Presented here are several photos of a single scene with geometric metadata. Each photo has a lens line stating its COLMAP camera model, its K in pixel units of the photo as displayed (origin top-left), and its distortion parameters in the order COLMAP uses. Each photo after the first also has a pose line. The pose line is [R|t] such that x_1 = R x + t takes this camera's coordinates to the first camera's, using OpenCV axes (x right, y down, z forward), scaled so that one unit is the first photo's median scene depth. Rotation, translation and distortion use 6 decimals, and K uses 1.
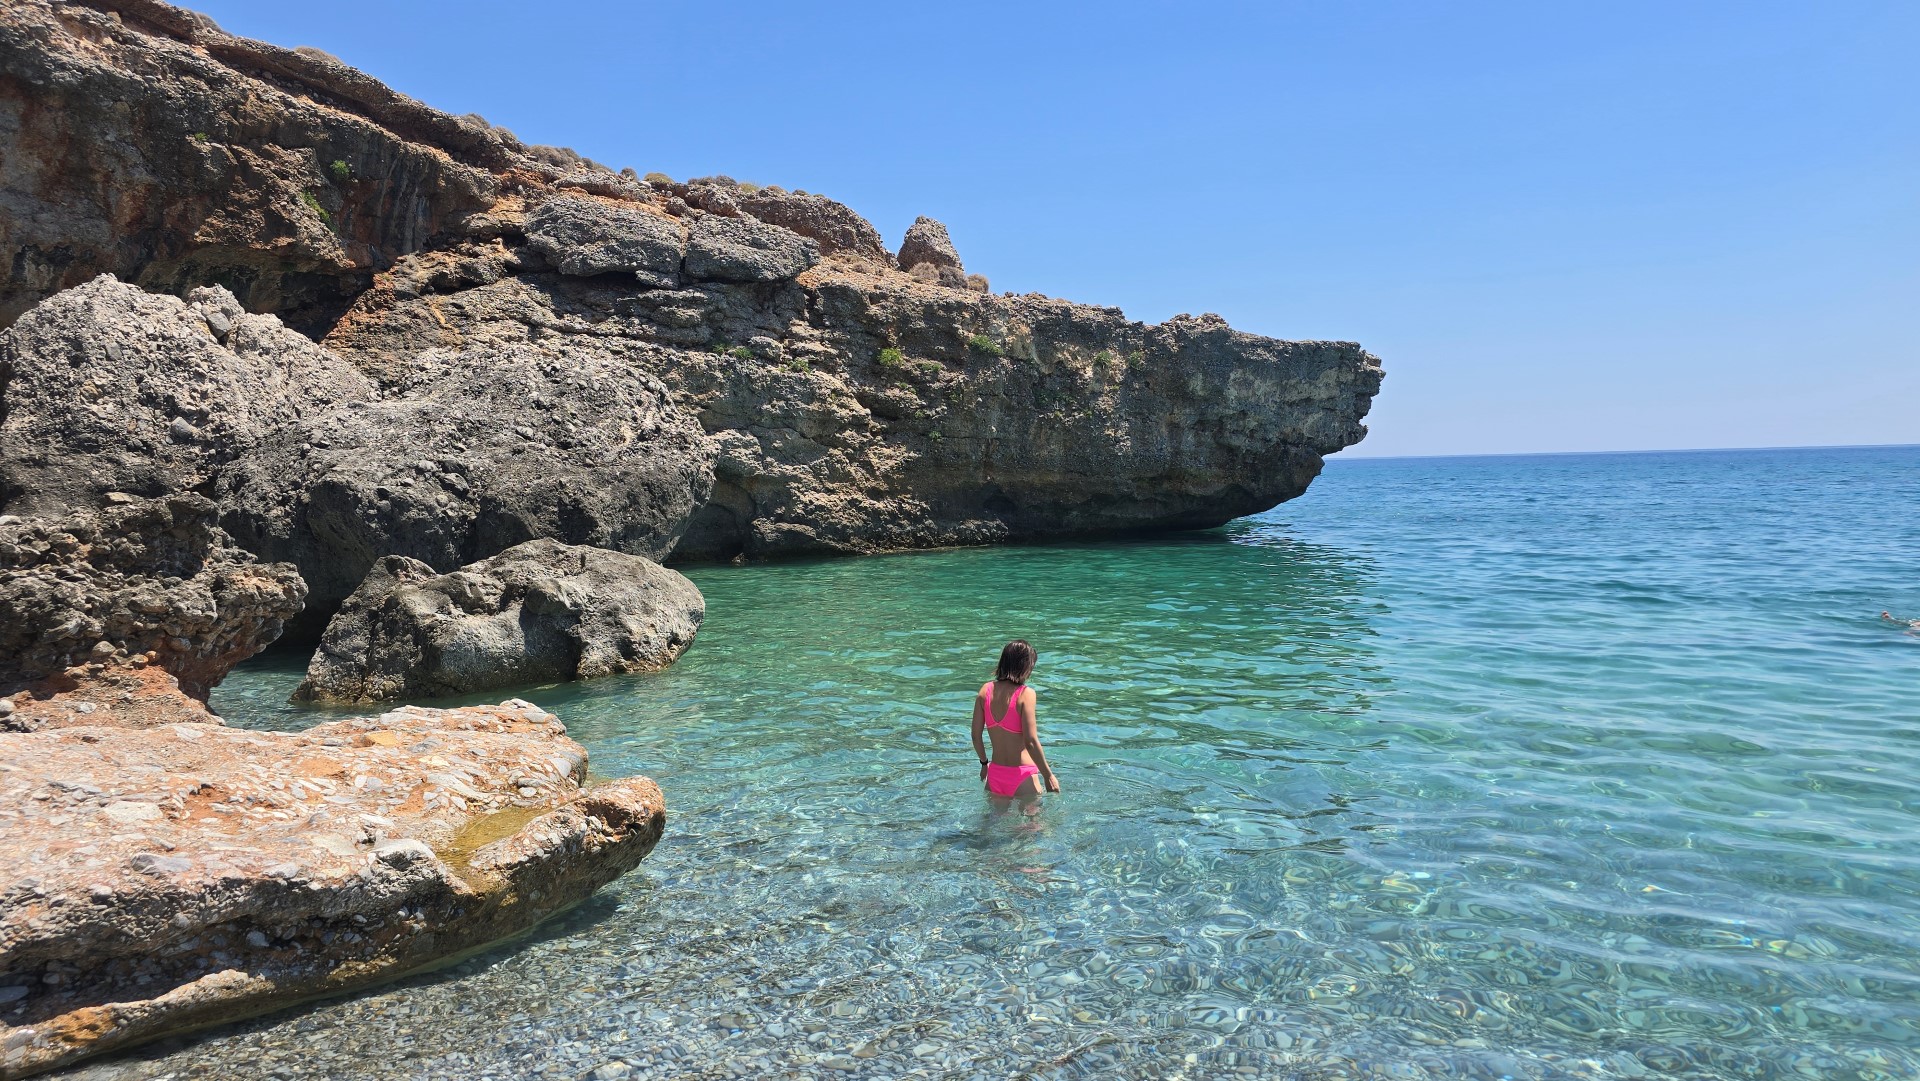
lens RADIAL K [[1300.8, 0, 974.5], [0, 1300.8, 545.3], [0, 0, 1]] dist [0.070499, -0.063983]
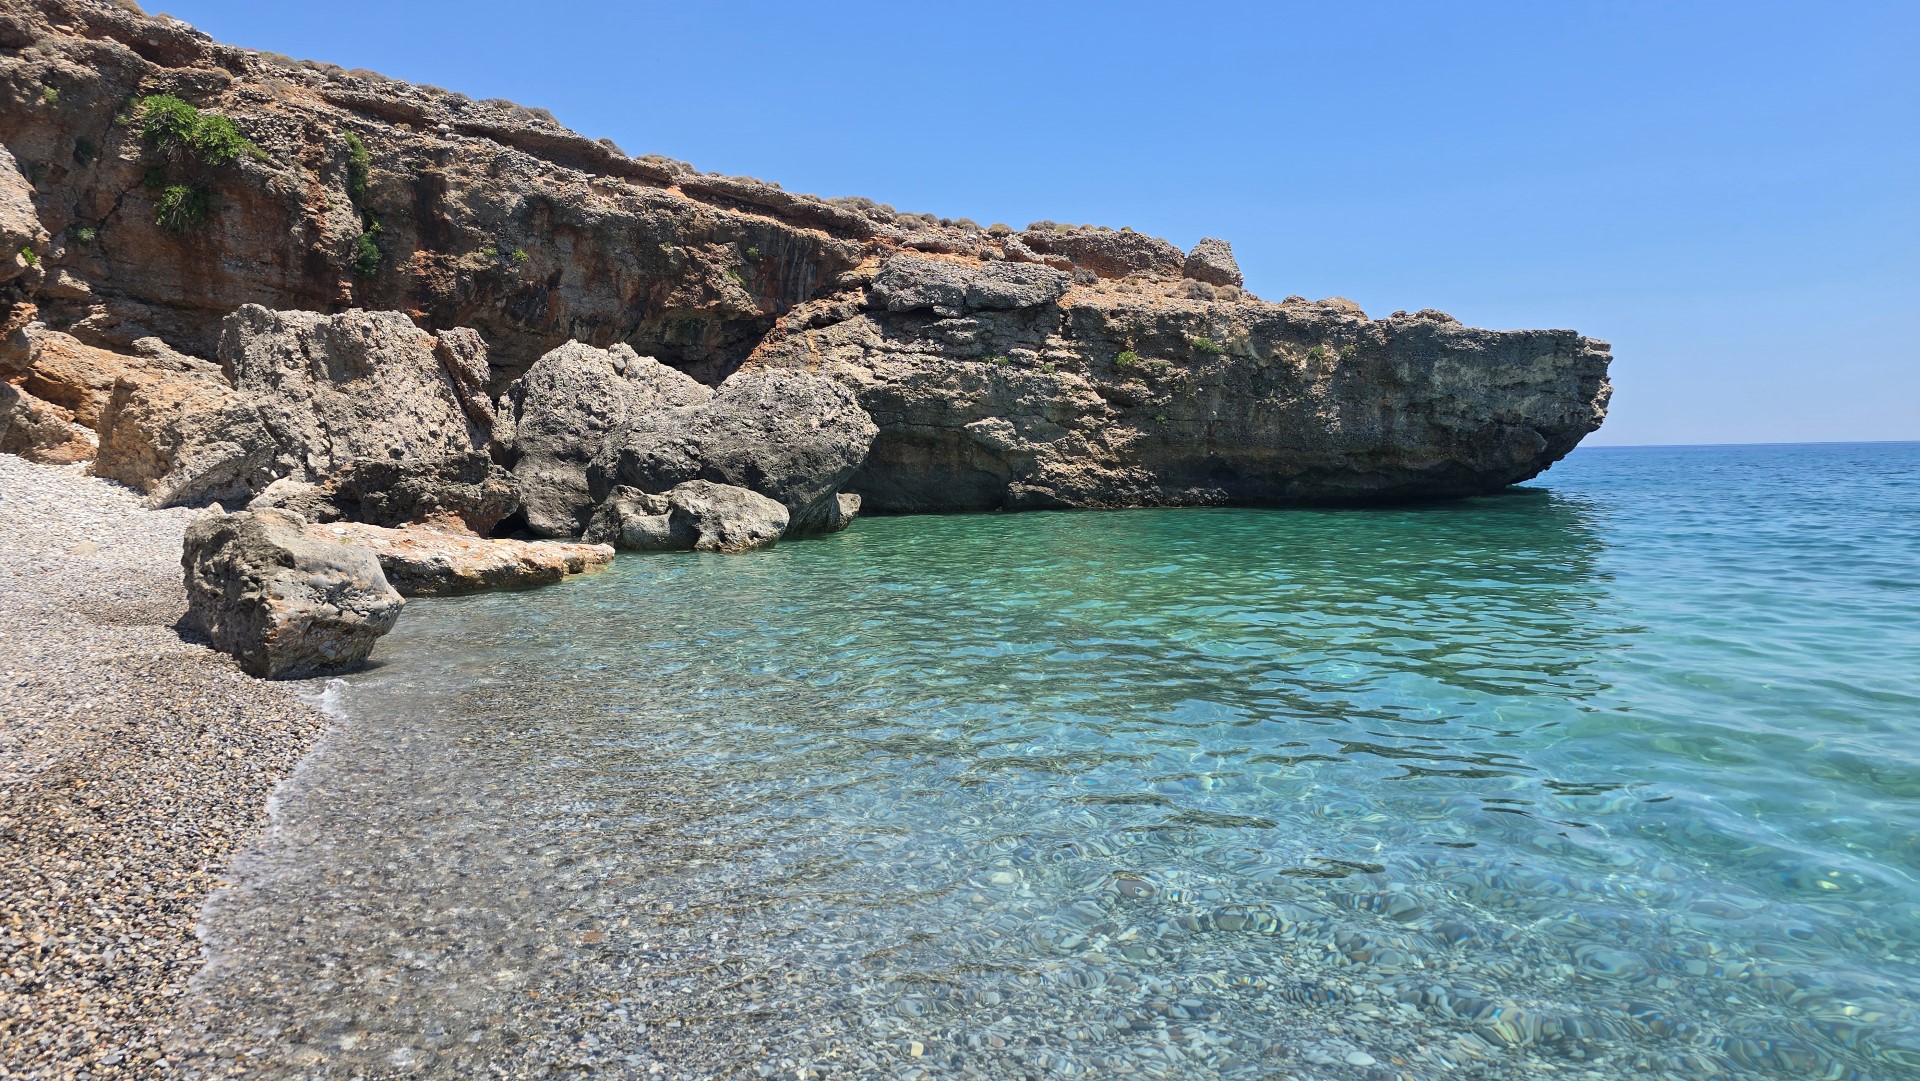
lens RADIAL K [[1300.8, 0, 955.6], [0, 1300.8, 516.9], [0, 0, 1]] dist [0.070499, -0.063983]
pose [[0.891919, 0.026985, -0.451389, 0.402832], [-0.029683, 0.999559, 0.001104, 0.017000], [0.451220, 0.012413, 0.892326, -0.245155]]
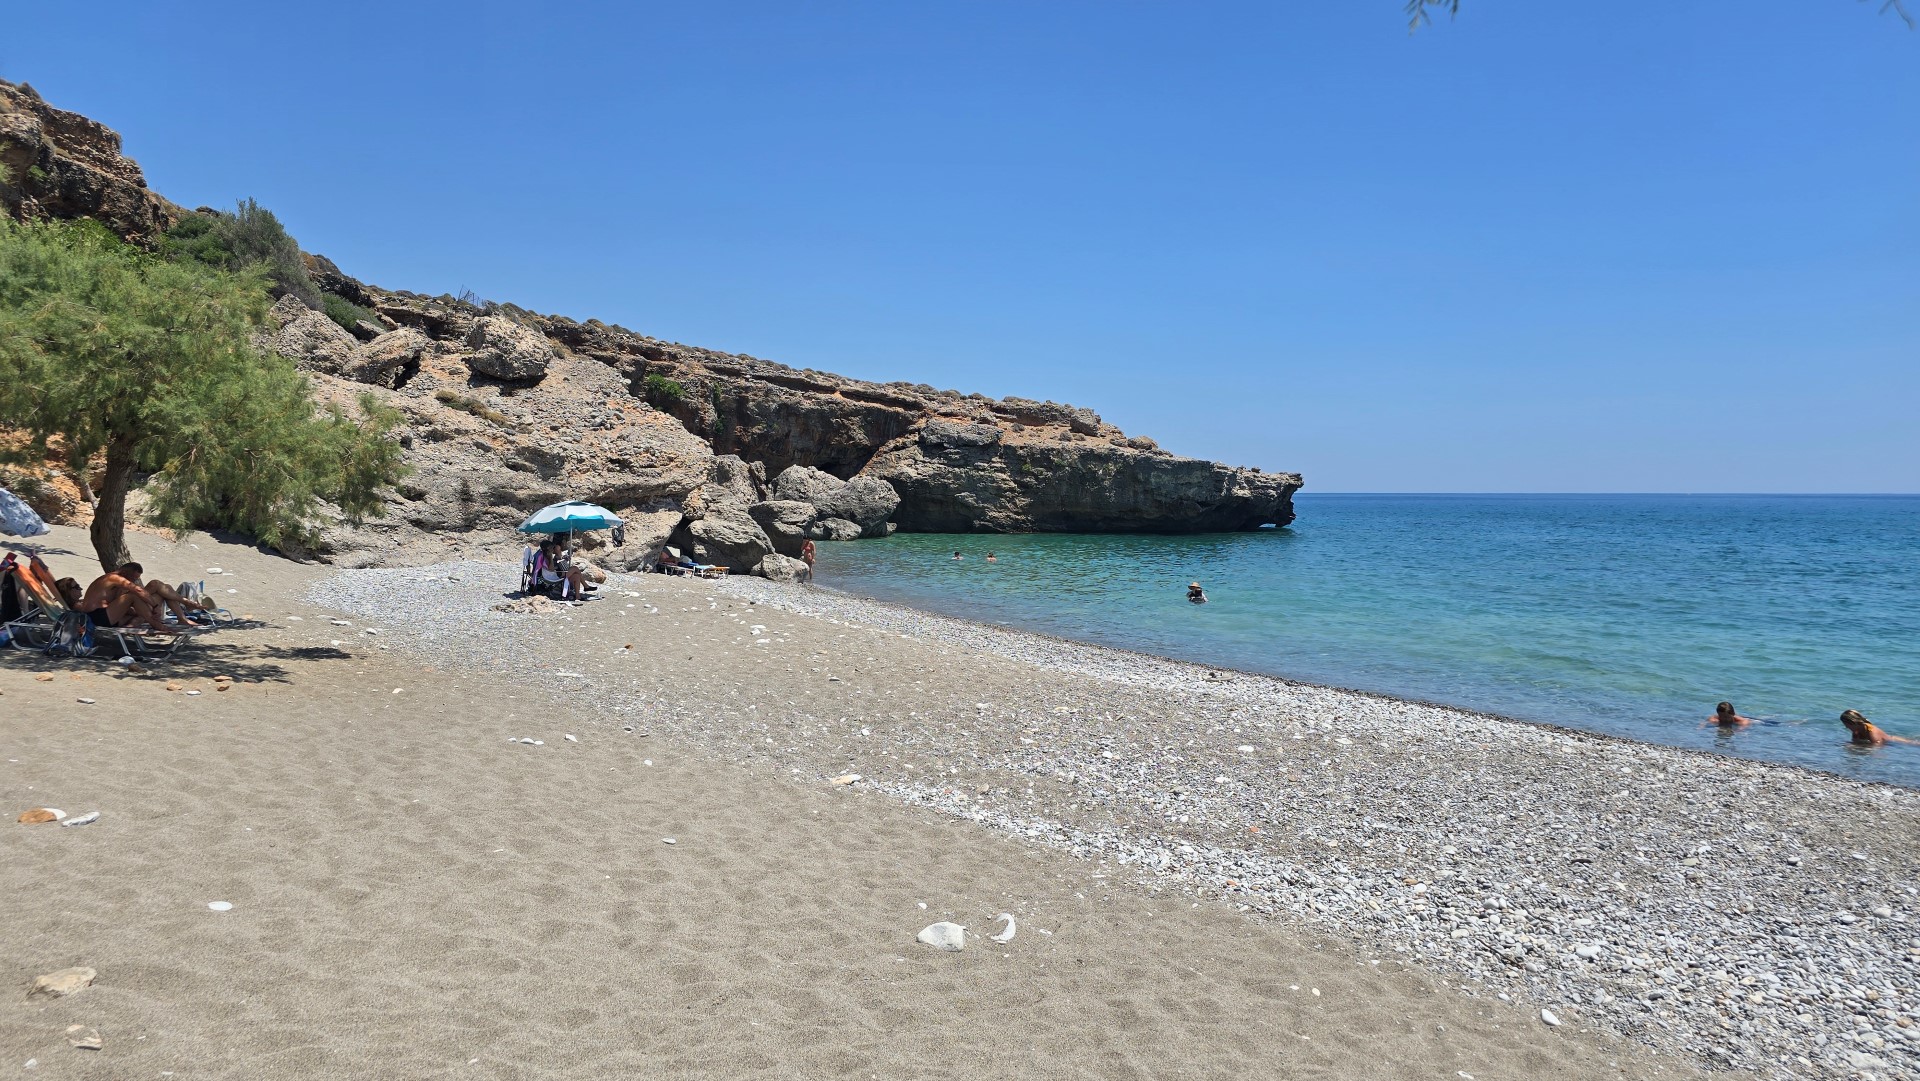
lens RADIAL K [[1300.8, 0, 963.2], [0, 1300.8, 545.9], [0, 0, 1]] dist [0.070499, -0.063983]
pose [[0.816251, 0.047598, -0.575734, 1.665060], [-0.054669, 0.998492, 0.005042, 0.028965], [0.575105, 0.027359, 0.817622, -1.631472]]
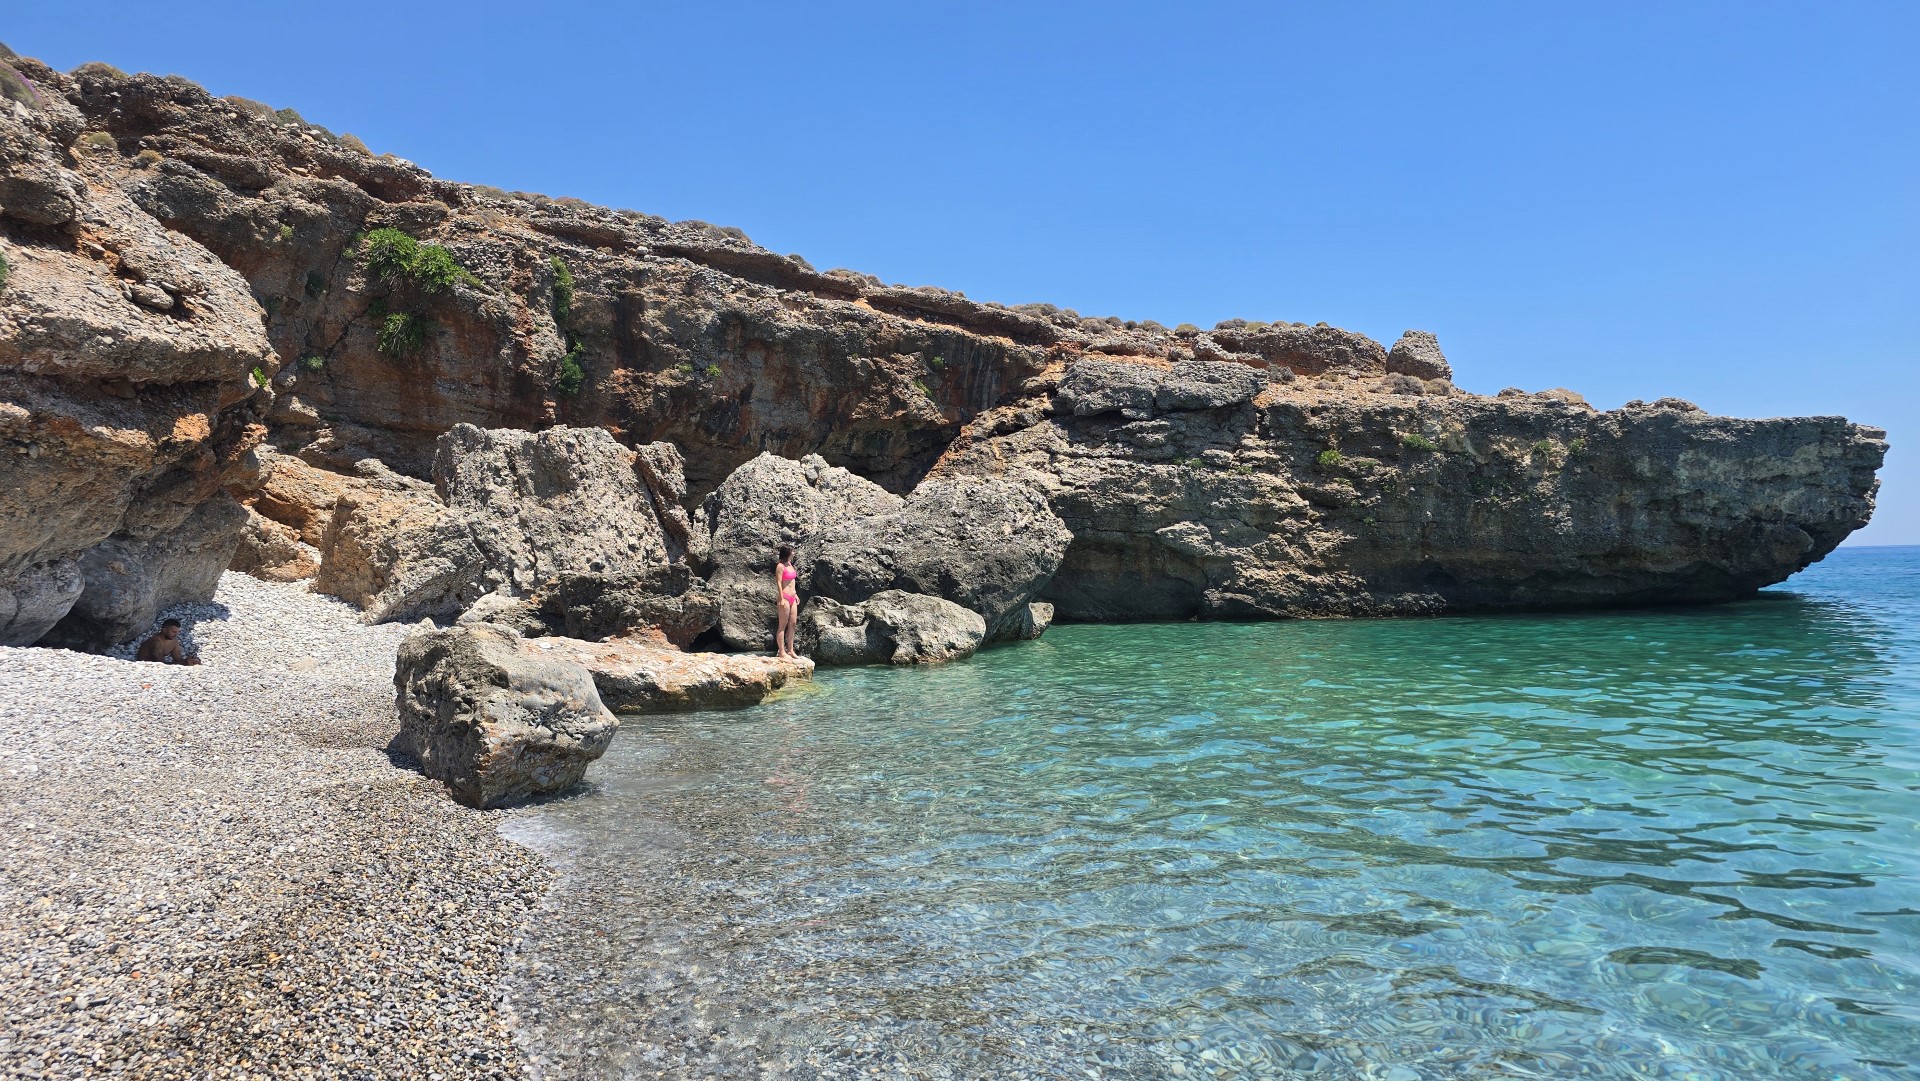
lens RADIAL K [[1300.8, 0, 963.3], [0, 1300.8, 554.4], [0, 0, 1]] dist [0.070499, -0.063983]
pose [[0.829955, -0.009434, -0.557751, 0.361912], [-0.023035, 0.998425, -0.051164, 0.017324], [0.557355, 0.055312, 0.828430, -0.218646]]
